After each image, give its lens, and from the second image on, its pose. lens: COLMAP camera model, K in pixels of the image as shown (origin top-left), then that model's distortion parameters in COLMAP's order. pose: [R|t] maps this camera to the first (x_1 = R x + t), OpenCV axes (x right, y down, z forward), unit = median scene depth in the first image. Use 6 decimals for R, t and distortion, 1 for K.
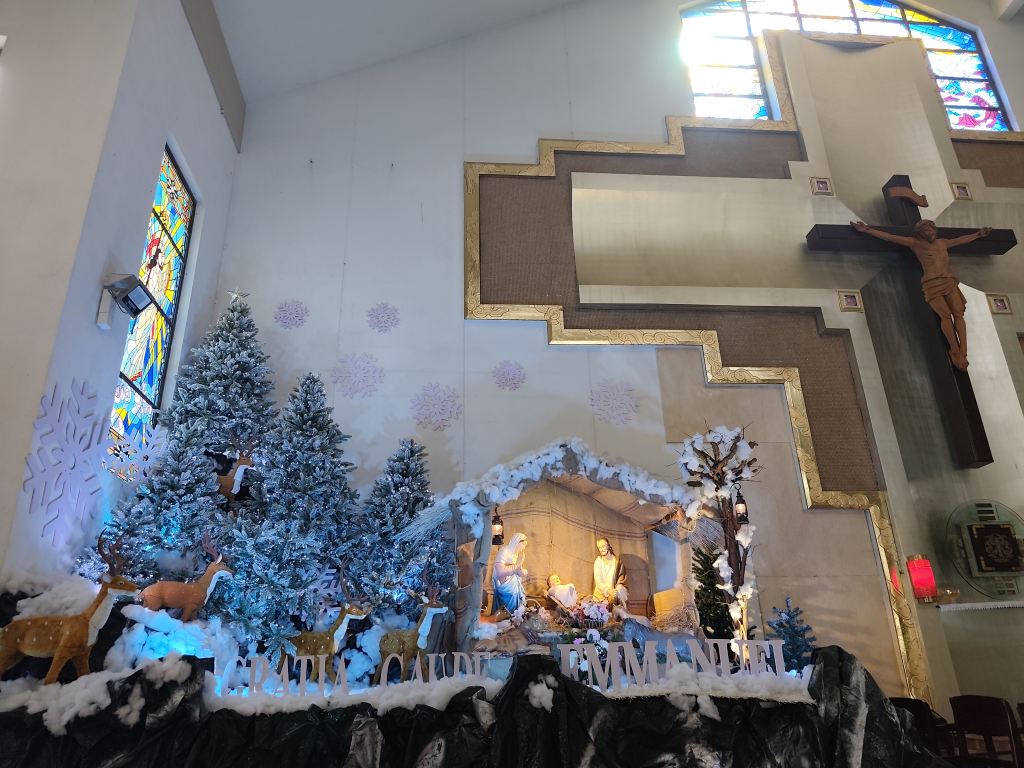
lens RADIAL K [[700.3, 0, 512.0], [0, 700.3, 384.5], [0, 0, 1]] dist [0.042774, -0.001248]
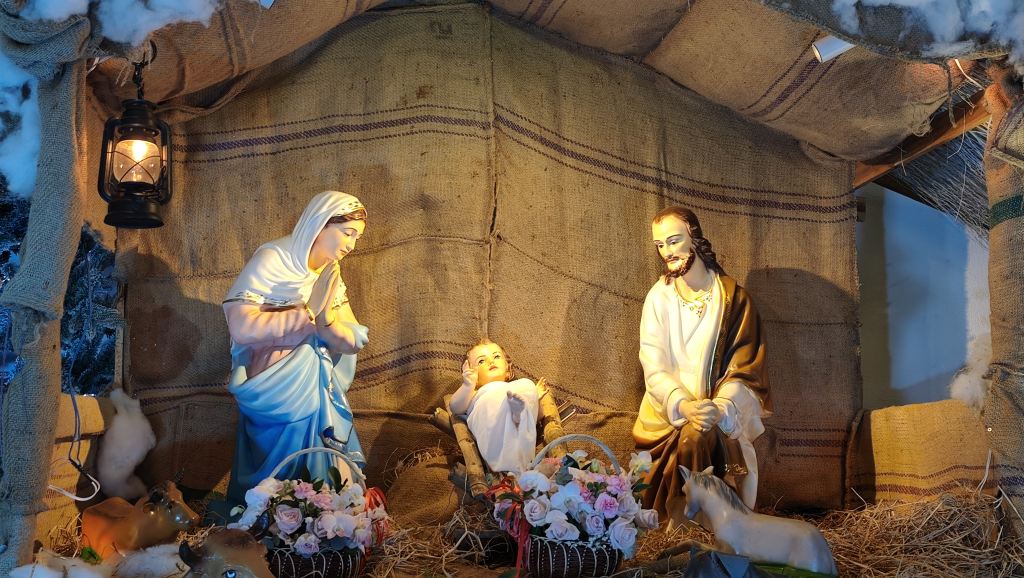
lens RADIAL K [[1136.3, 0, 513.4], [0, 1136.3, 285.5], [0, 0, 1]] dist [0.054484, 0.000000]
pose [[0.987921, -0.001521, -0.154953, 0.141447], [0.038626, 0.970807, 0.236732, 0.149862], [0.150069, -0.239857, 0.959139, 0.602988]]
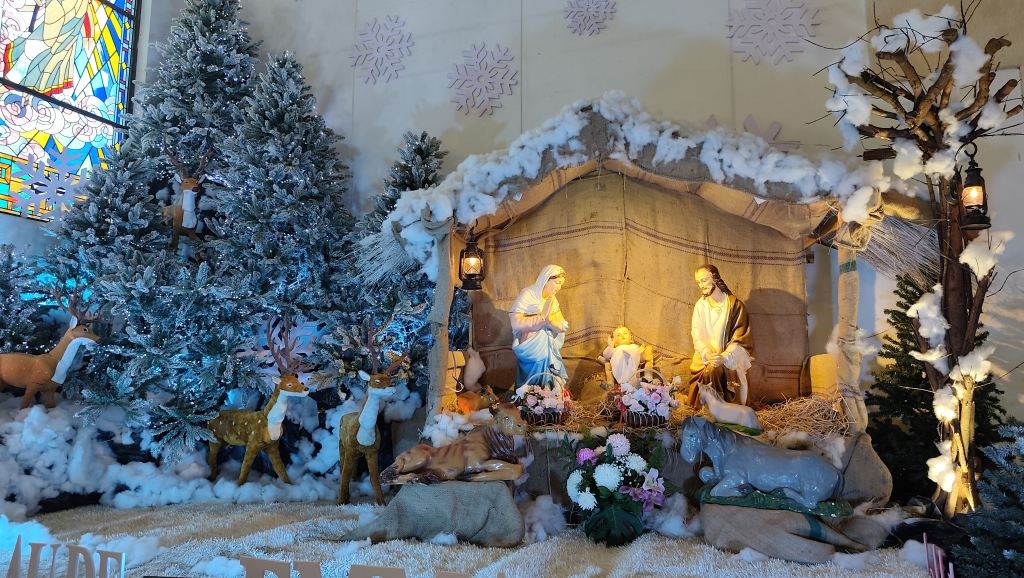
lens RADIAL K [[703.6, 0, 510.6], [0, 703.6, 286.2], [0, 0, 1]] dist [0.033291, -0.024193]
pose [[0.902440, -0.023072, -0.430198, 0.244125], [0.137400, 0.961832, 0.236645, 0.079279], [0.408318, -0.272667, 0.871165, 0.445531]]
